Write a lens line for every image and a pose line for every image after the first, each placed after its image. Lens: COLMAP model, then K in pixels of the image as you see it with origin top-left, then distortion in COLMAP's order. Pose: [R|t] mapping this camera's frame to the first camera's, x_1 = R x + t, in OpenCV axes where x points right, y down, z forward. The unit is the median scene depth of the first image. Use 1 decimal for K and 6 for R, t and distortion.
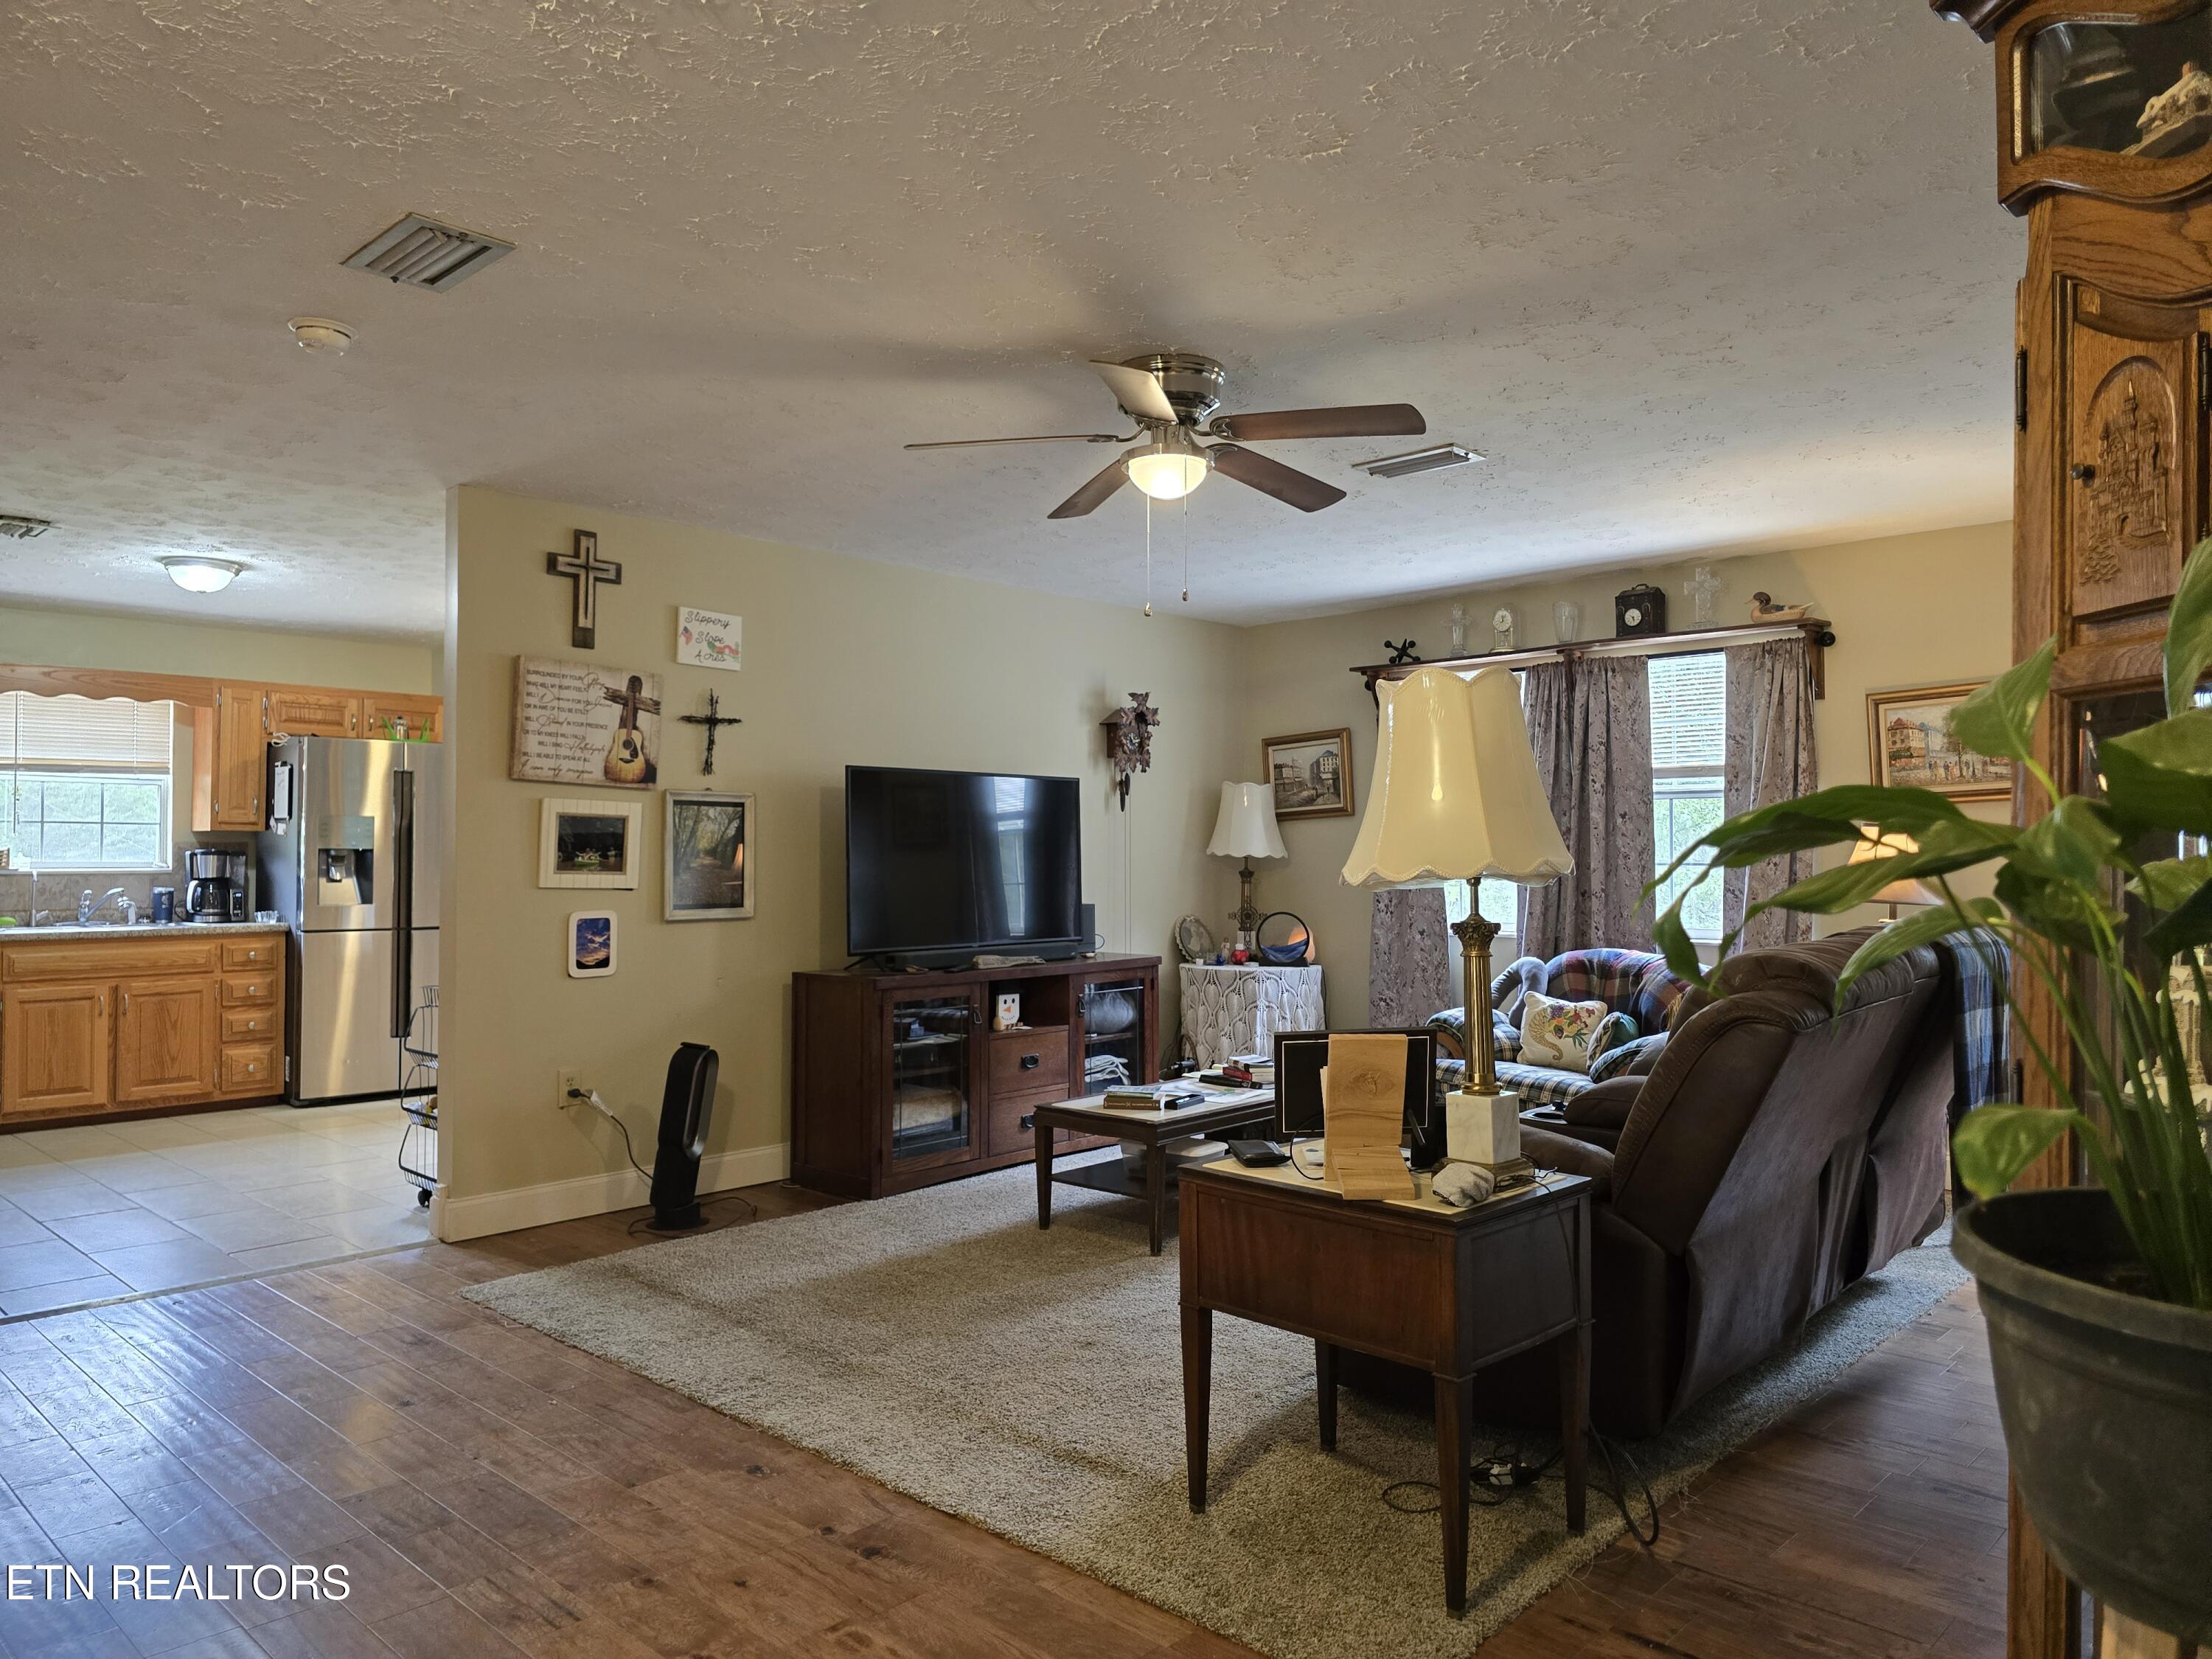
lens RADIAL K [[1475.4, 0, 1112.1], [0, 1475.4, 832.4], [0, 0, 1]] dist [0.058204, -0.055001]
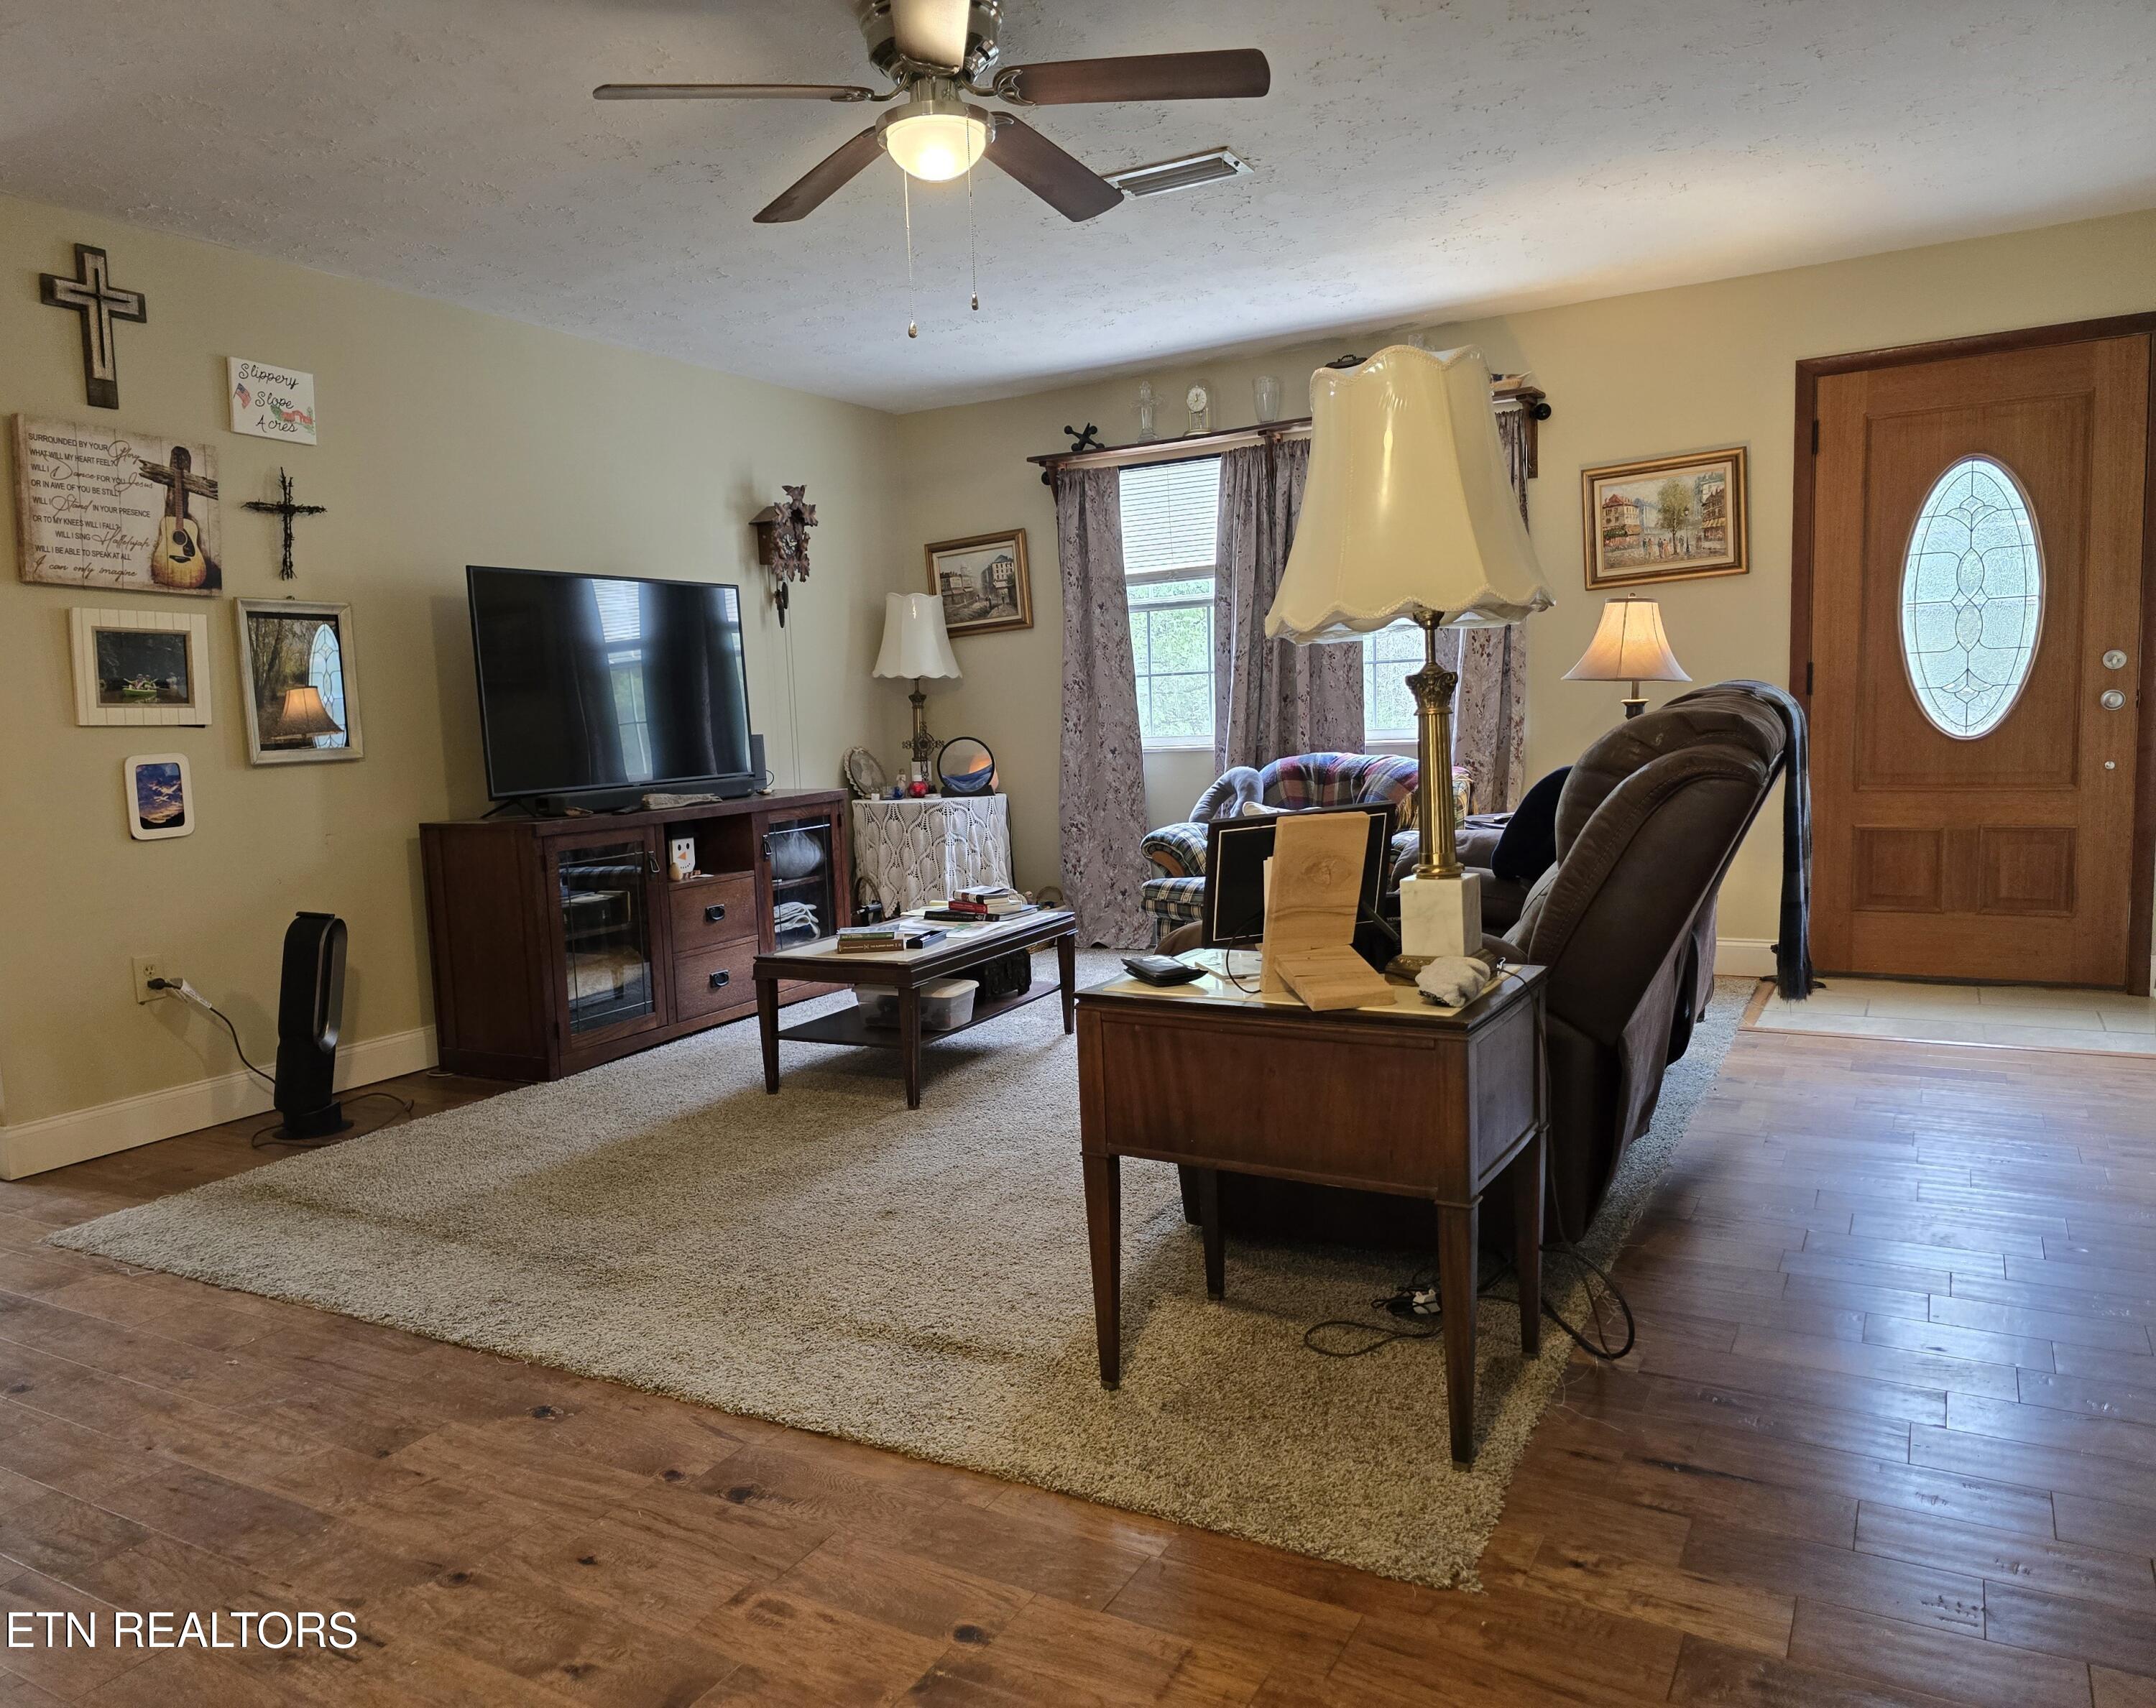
lens RADIAL K [[1508.9, 0, 994.5], [0, 1508.9, 877.9], [0, 0, 1]] dist [0.065452, -0.063300]
pose [[0.975165, -0.063111, 0.212296, -0.098820], [0.036129, 0.991031, 0.128659, 0.031125], [-0.218512, -0.117794, 0.968699, 0.120937]]
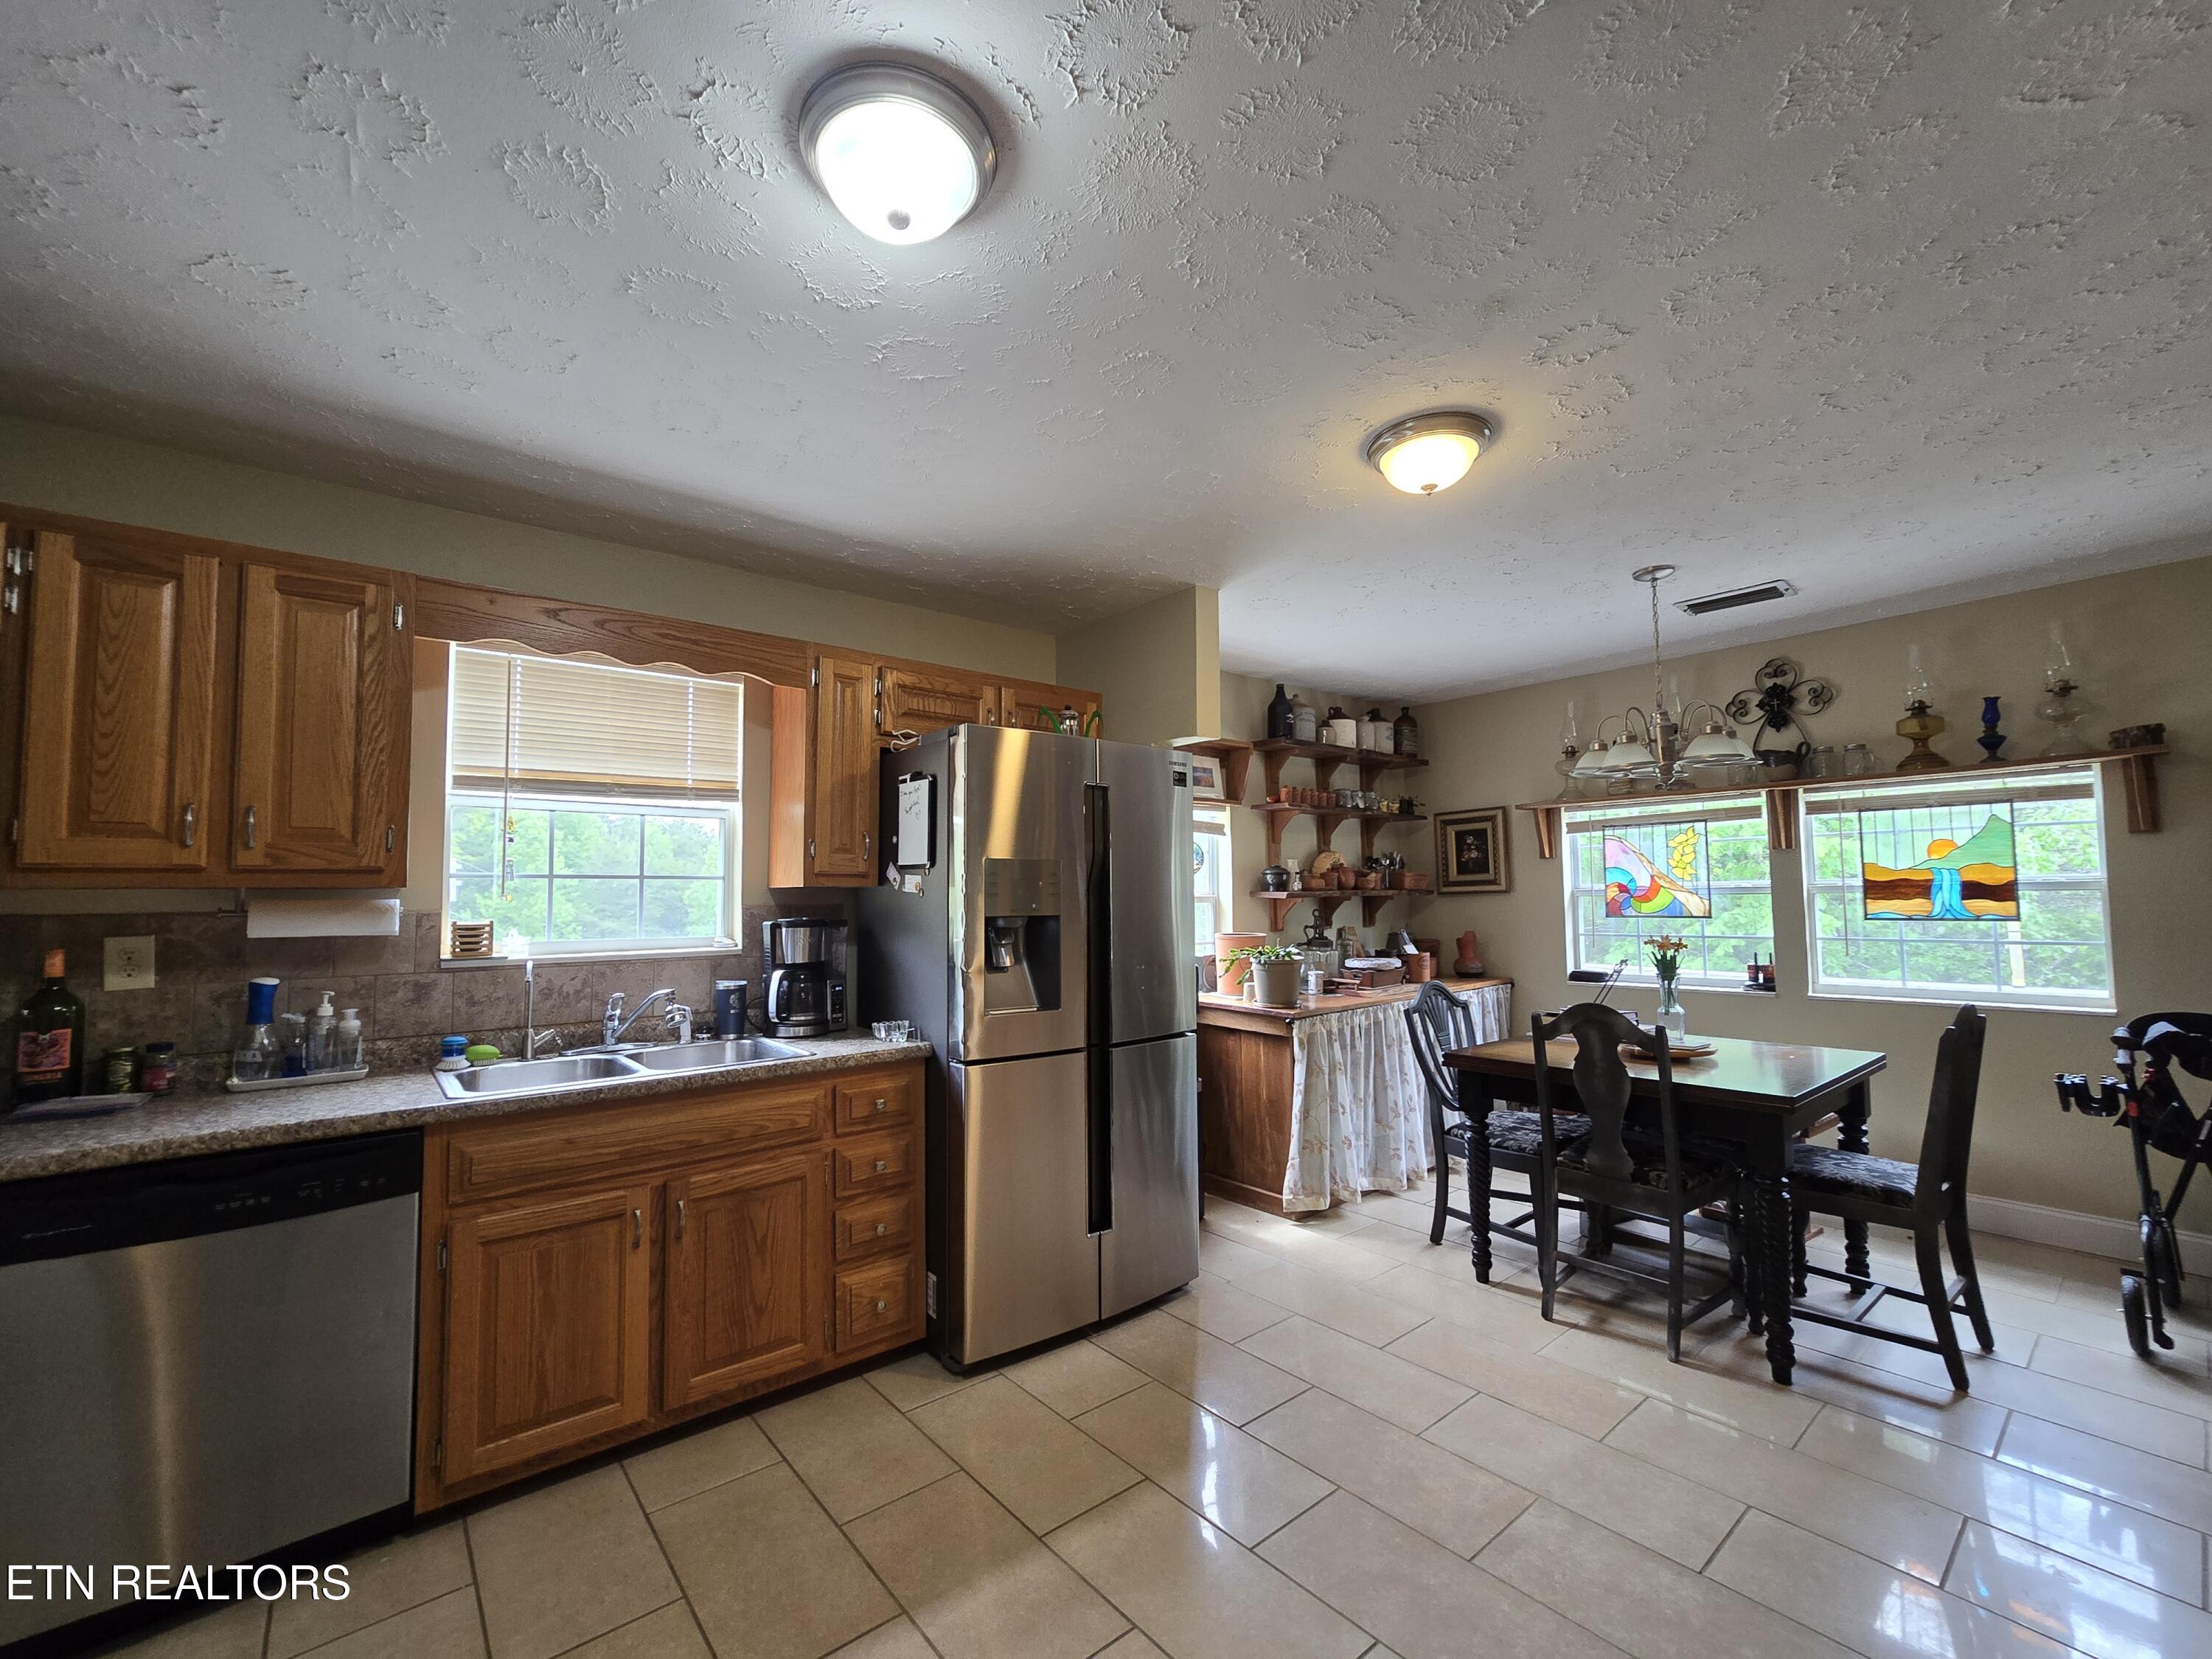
lens RADIAL K [[899.4, 0, 1098.1], [0, 899.4, 850.2], [0, 0, 1]] dist [-0.003497, -0.000787]
pose [[0.992383, -0.018127, -0.121848, -0.439481], [0.013679, 0.999213, -0.037246, -0.001114], [0.122427, 0.035296, 0.991850, 0.651784]]
